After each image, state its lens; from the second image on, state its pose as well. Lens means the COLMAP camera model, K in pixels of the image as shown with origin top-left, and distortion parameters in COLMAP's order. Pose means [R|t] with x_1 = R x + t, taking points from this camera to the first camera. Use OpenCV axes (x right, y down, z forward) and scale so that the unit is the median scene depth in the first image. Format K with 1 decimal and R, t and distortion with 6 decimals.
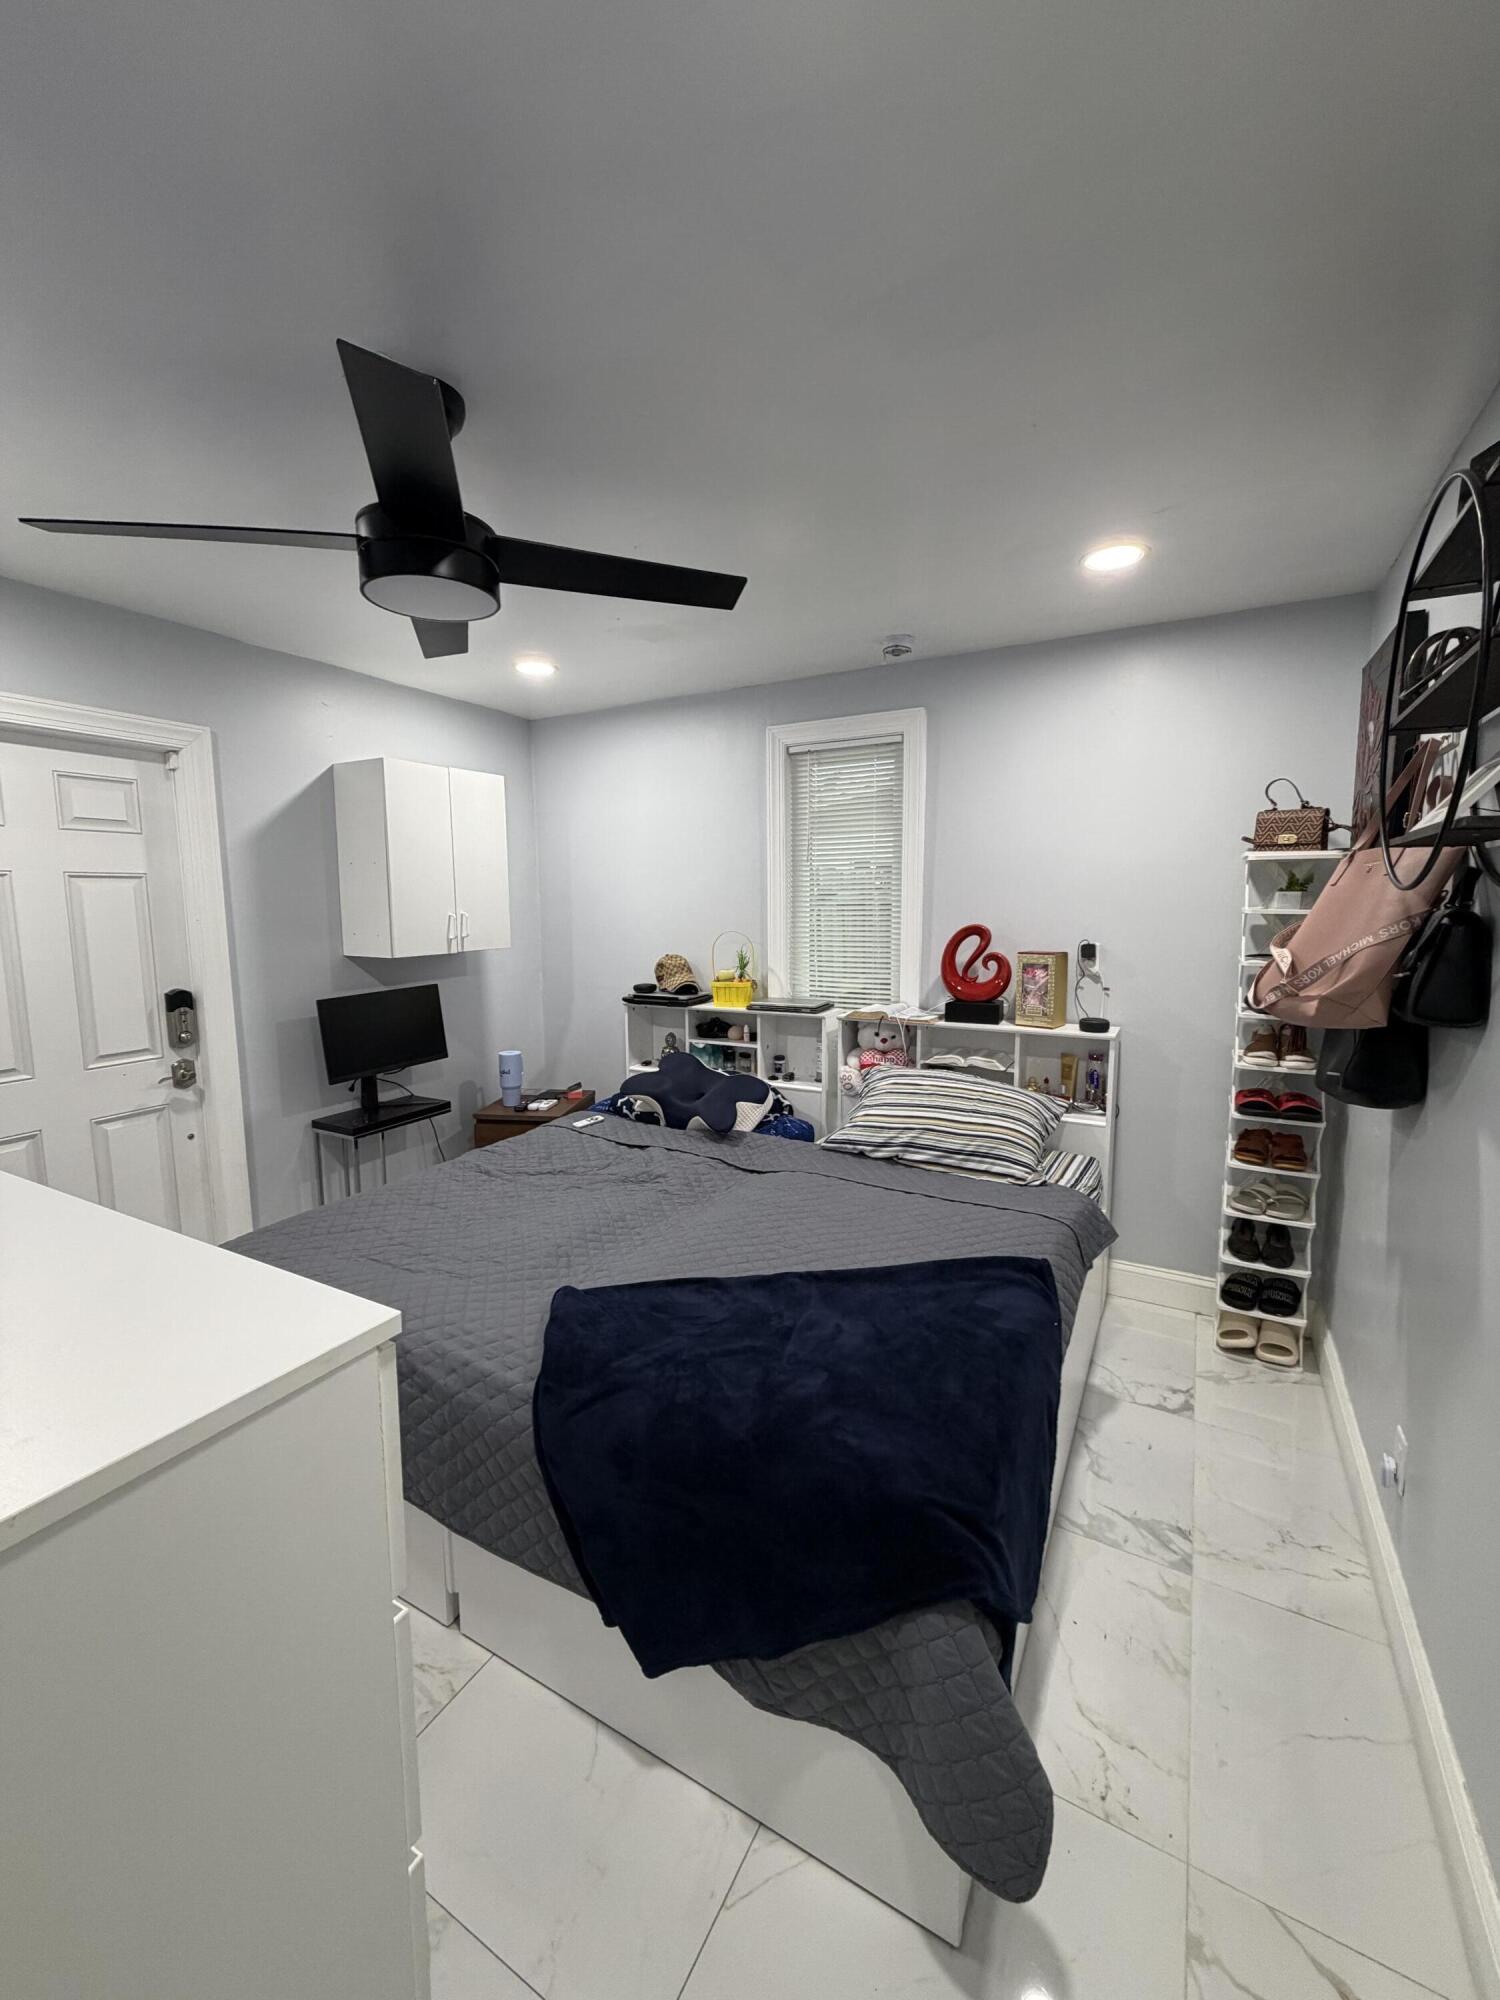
lens RADIAL K [[799.4, 0, 752.8], [0, 799.4, 998.7], [0, 0, 1]] dist [-0.001309, 0.000379]
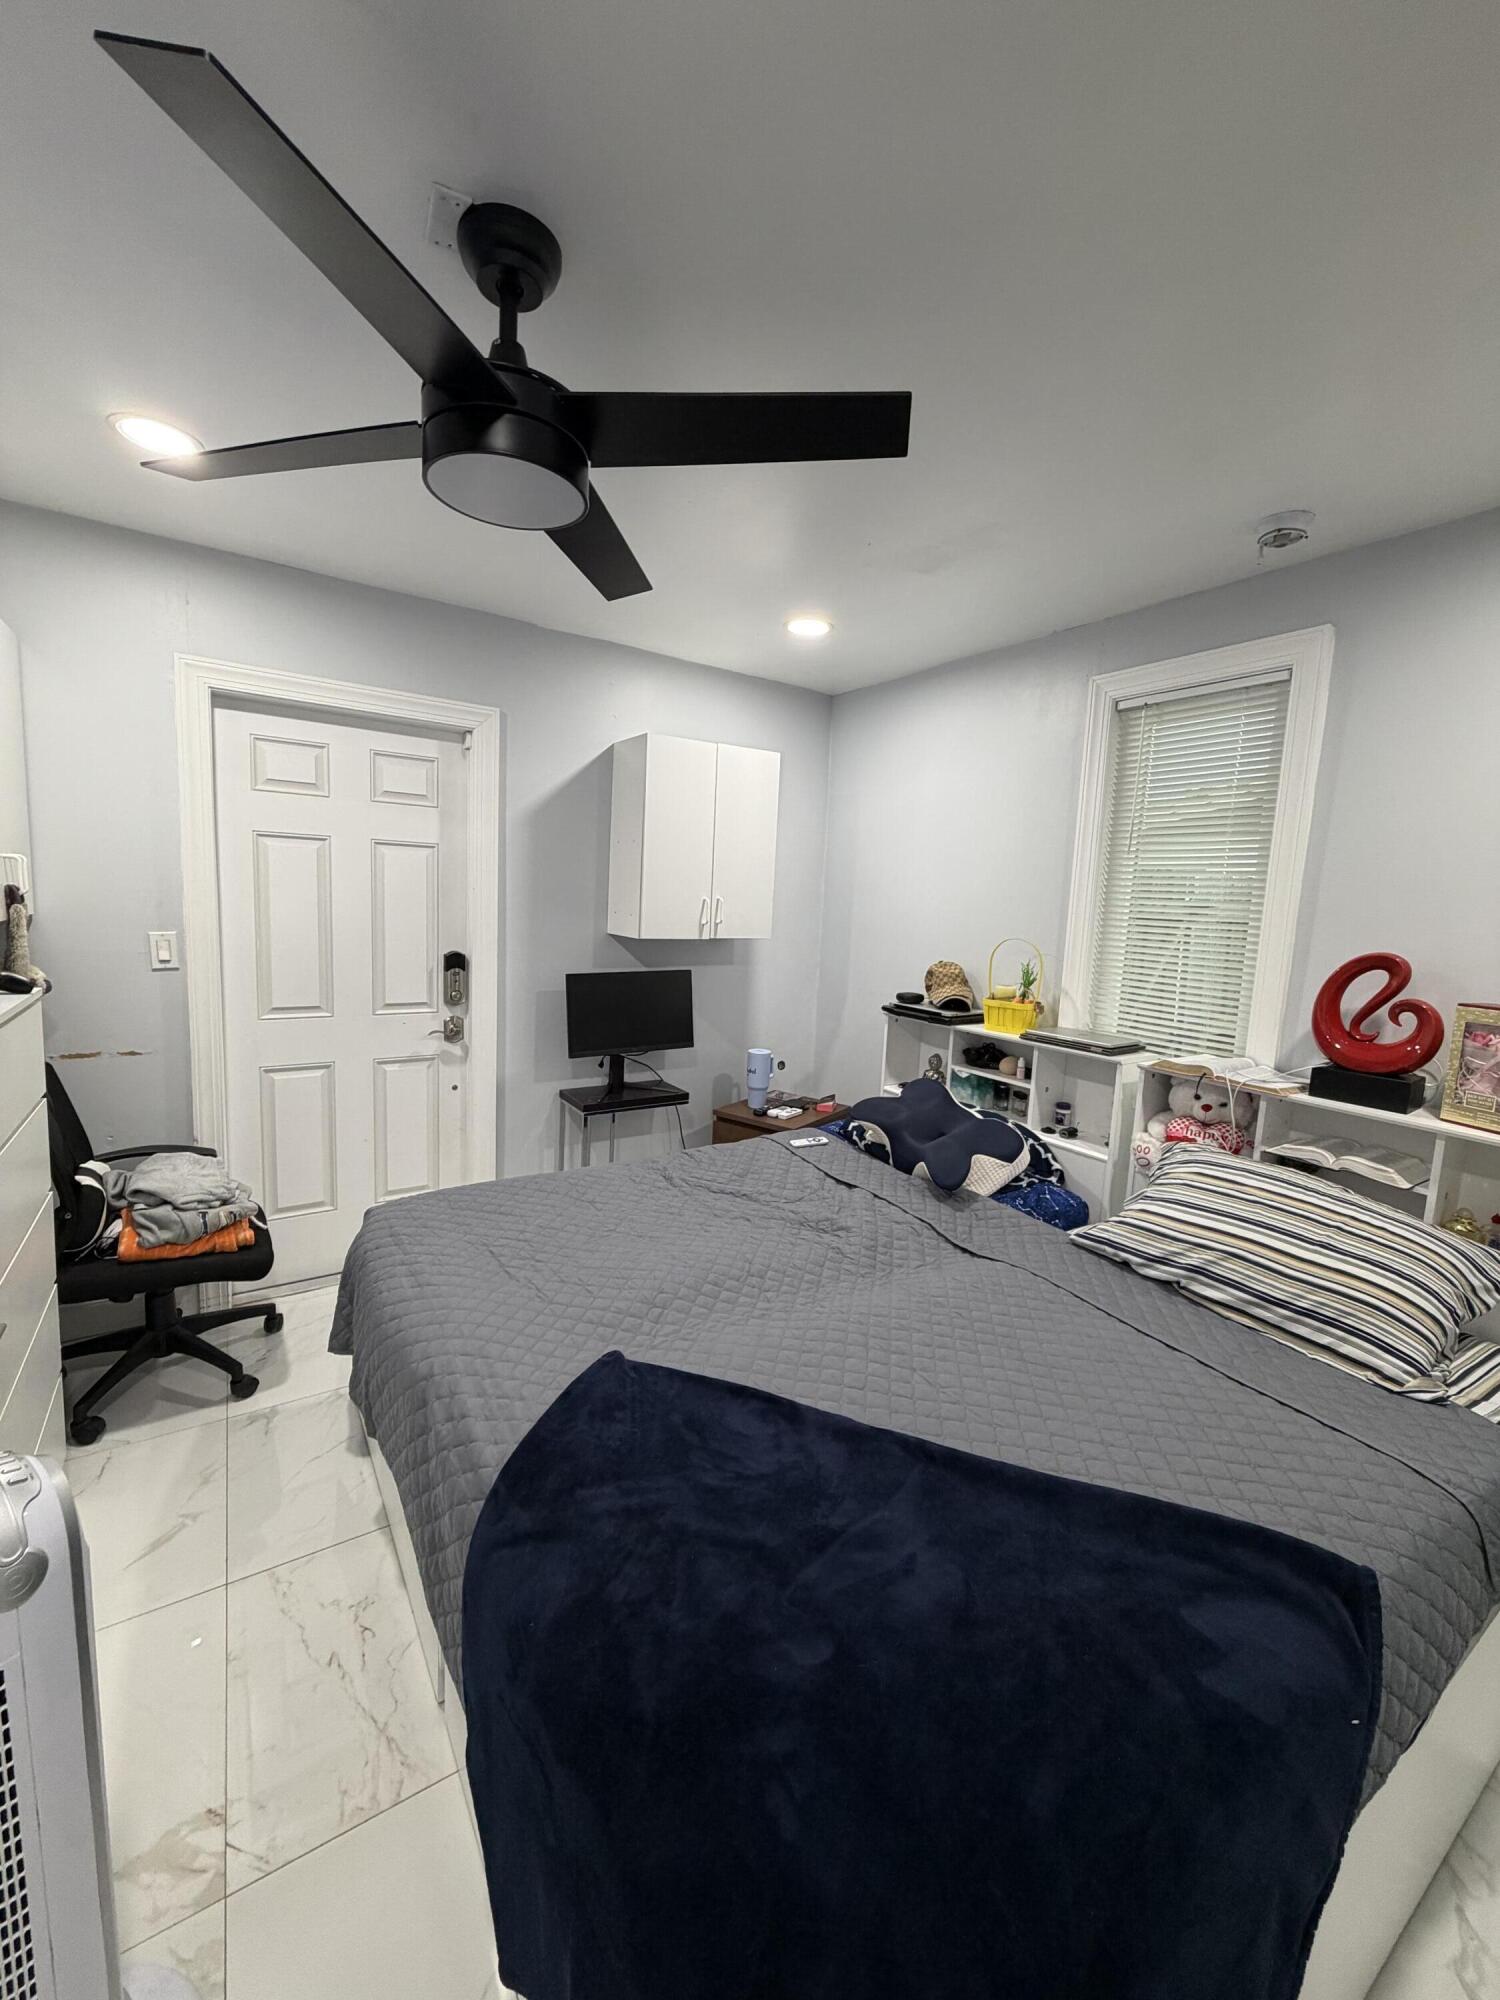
lens RADIAL K [[799.4, 0, 748.3], [0, 799.4, 996.1], [0, 0, 1]] dist [-0.001309, 0.000379]
pose [[0.883816, 0.106548, -0.455540, 0.127322], [-0.110553, 0.993708, 0.017933, -0.014090], [0.454584, 0.034512, 0.890035, 0.203121]]
